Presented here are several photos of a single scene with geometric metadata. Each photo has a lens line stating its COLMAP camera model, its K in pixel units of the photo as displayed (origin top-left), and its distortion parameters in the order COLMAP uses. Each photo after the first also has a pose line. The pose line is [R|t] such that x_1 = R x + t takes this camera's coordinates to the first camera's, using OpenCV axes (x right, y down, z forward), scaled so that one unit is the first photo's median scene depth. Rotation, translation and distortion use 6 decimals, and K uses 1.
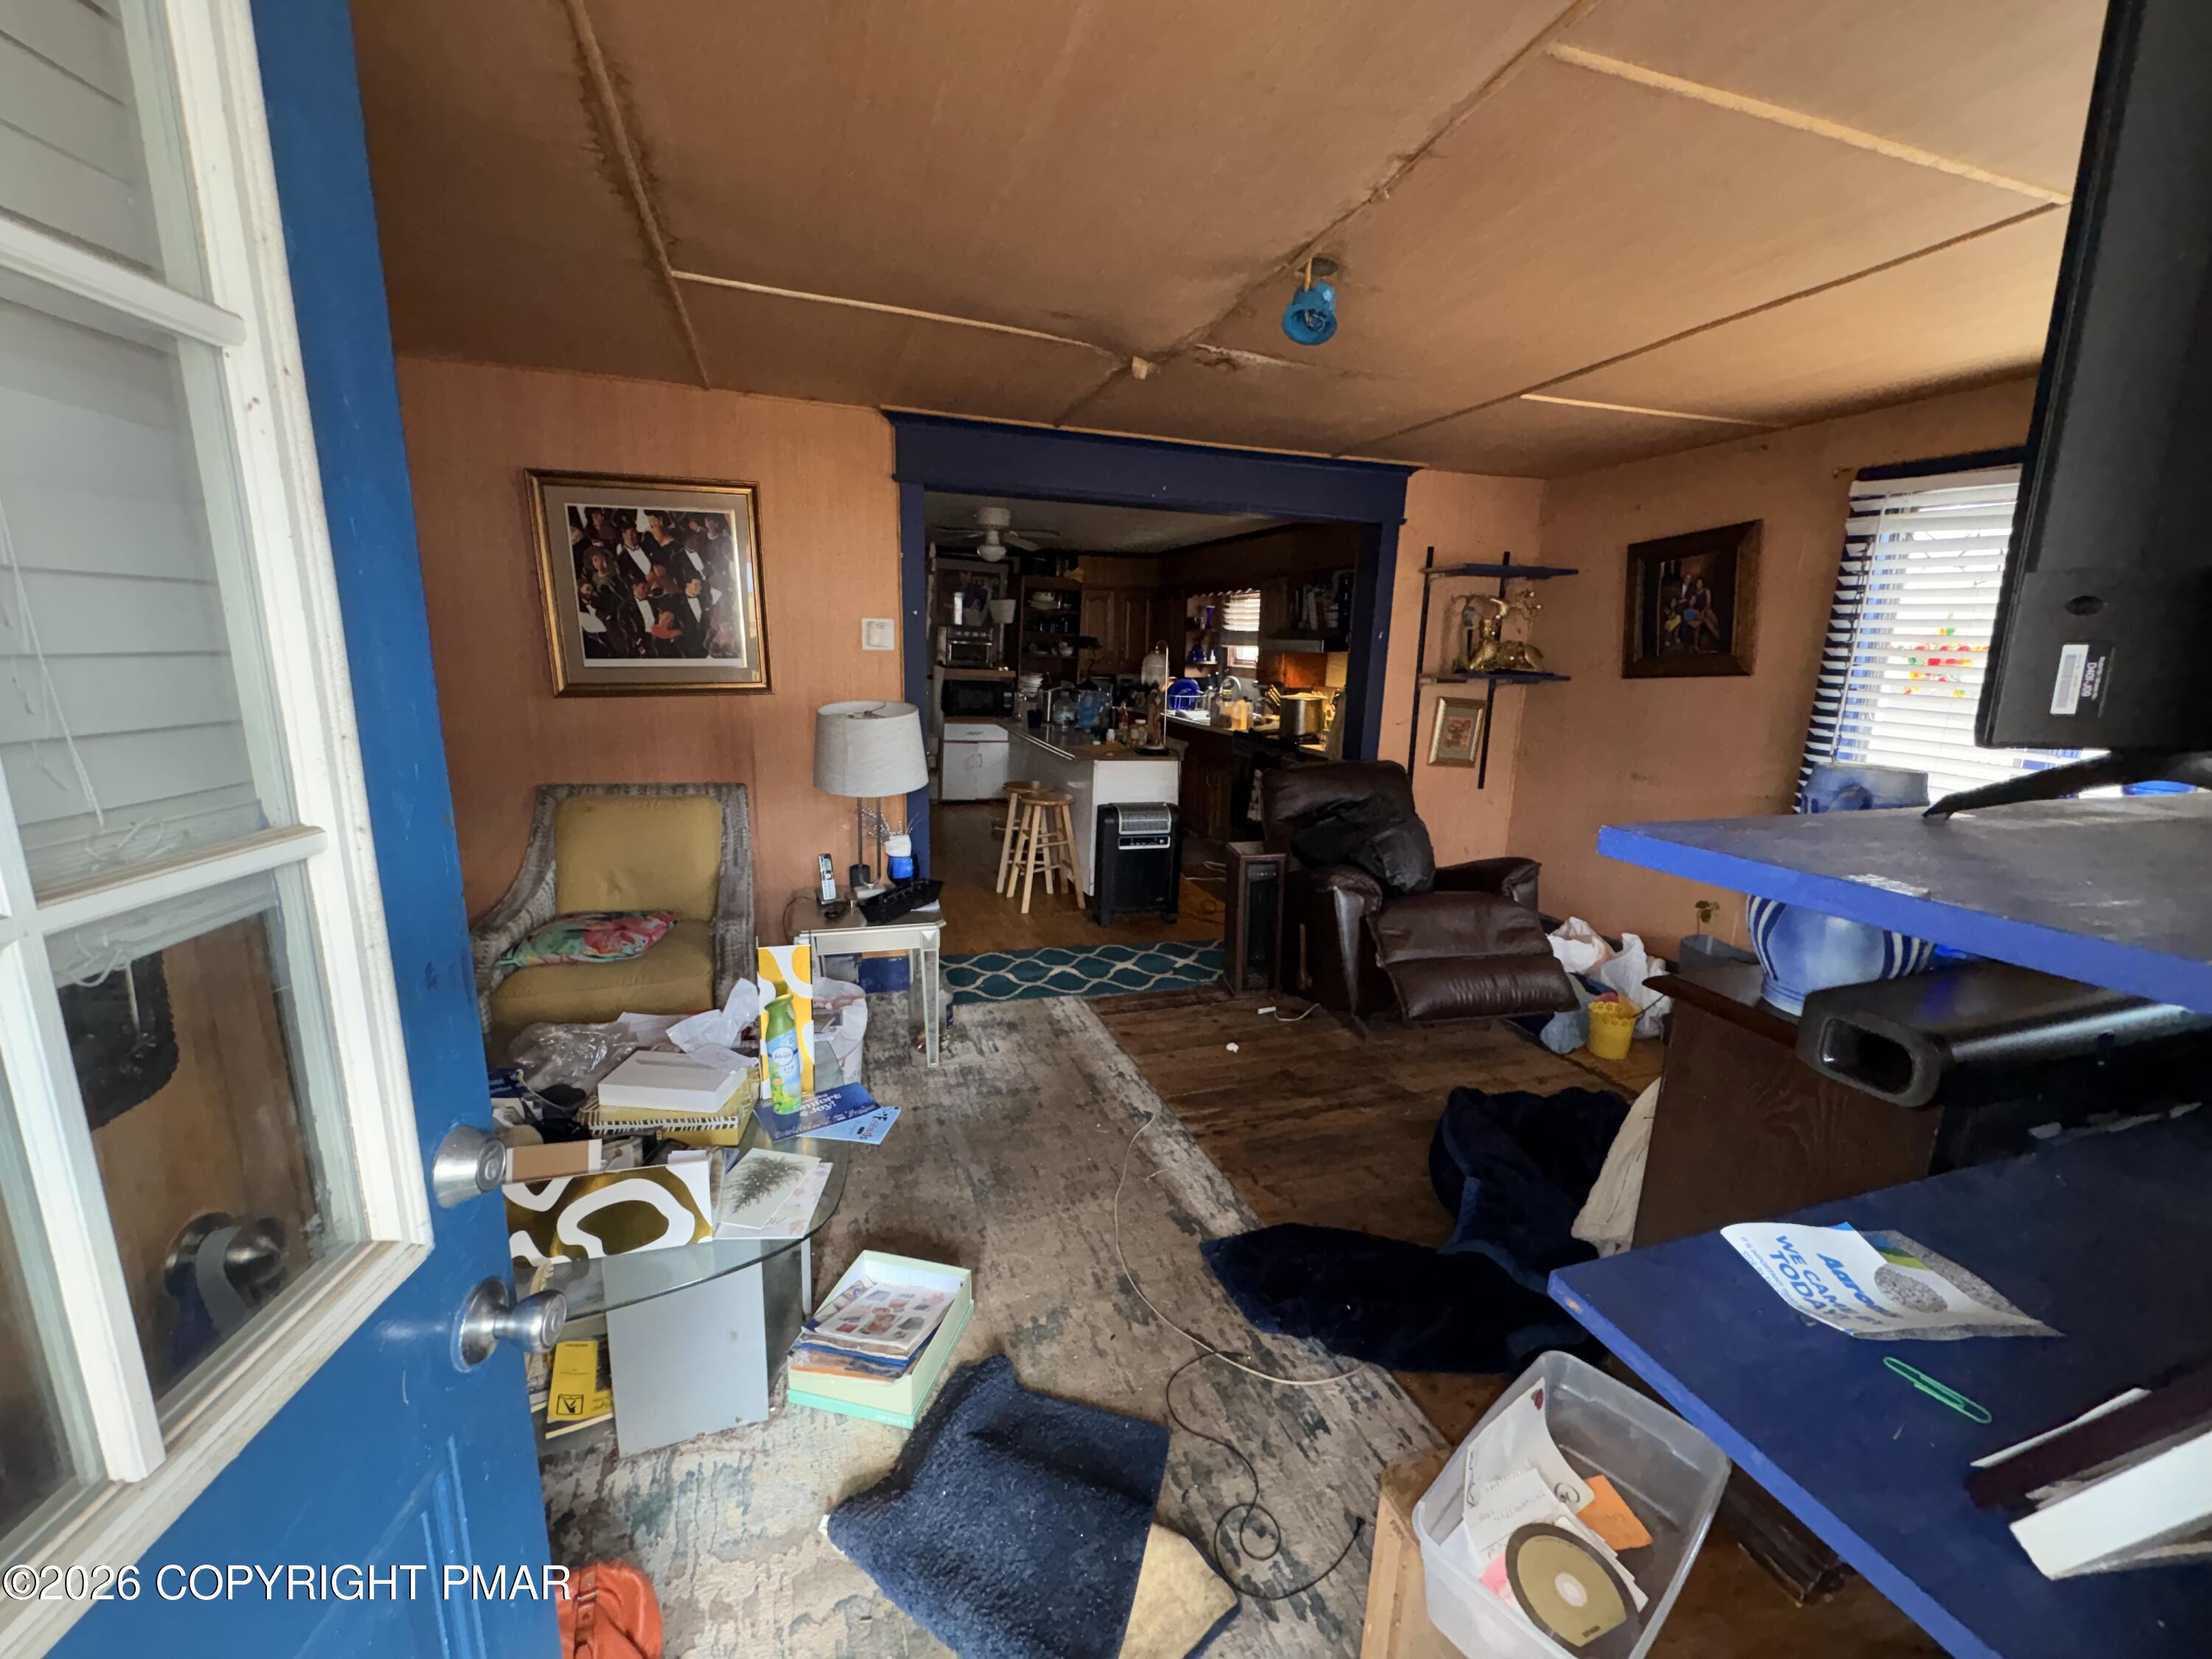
lens RADIAL K [[877.1, 0, 1106.0], [0, 877.1, 829.5], [0, 0, 1]] dist [0.001082, -0.000003]
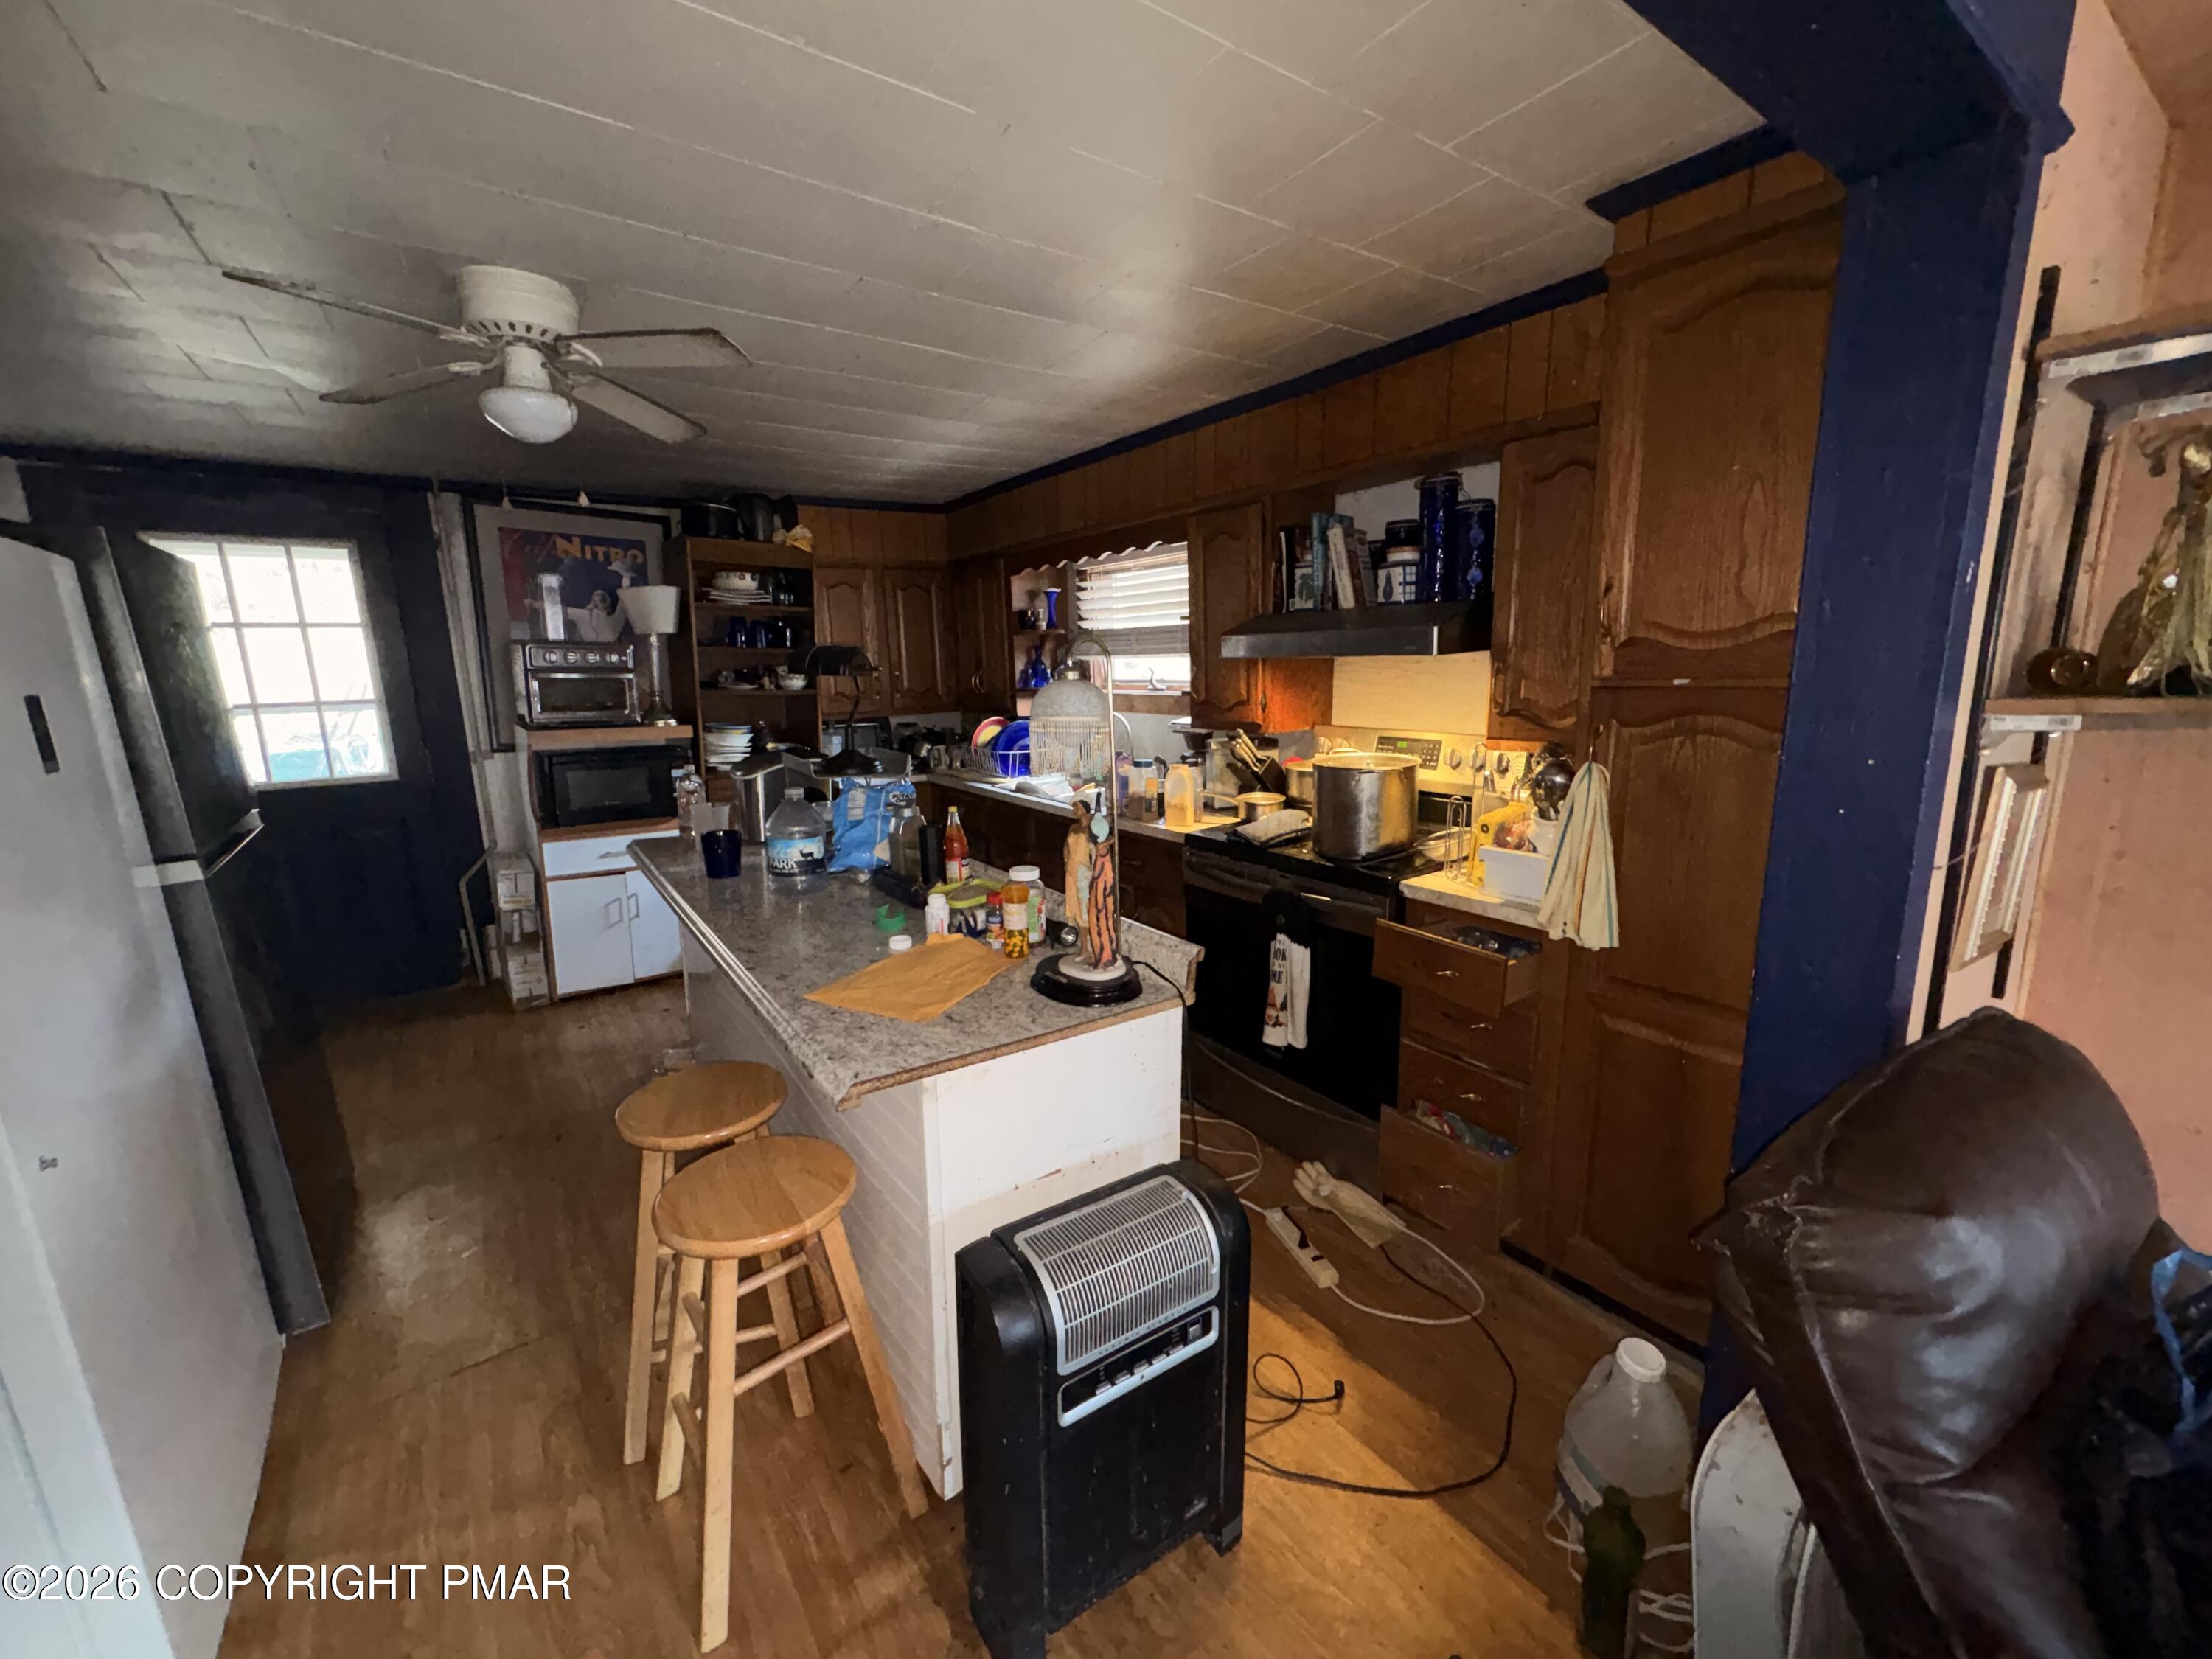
lens RADIAL K [[877.1, 0, 1106.0], [0, 877.1, 829.5], [0, 0, 1]] dist [0.001082, -0.000003]
pose [[0.958369, -0.098368, 0.268053, -0.014763], [0.104330, 0.994510, -0.008055, -0.091400], [-0.265789, 0.035686, 0.963370, 0.446823]]
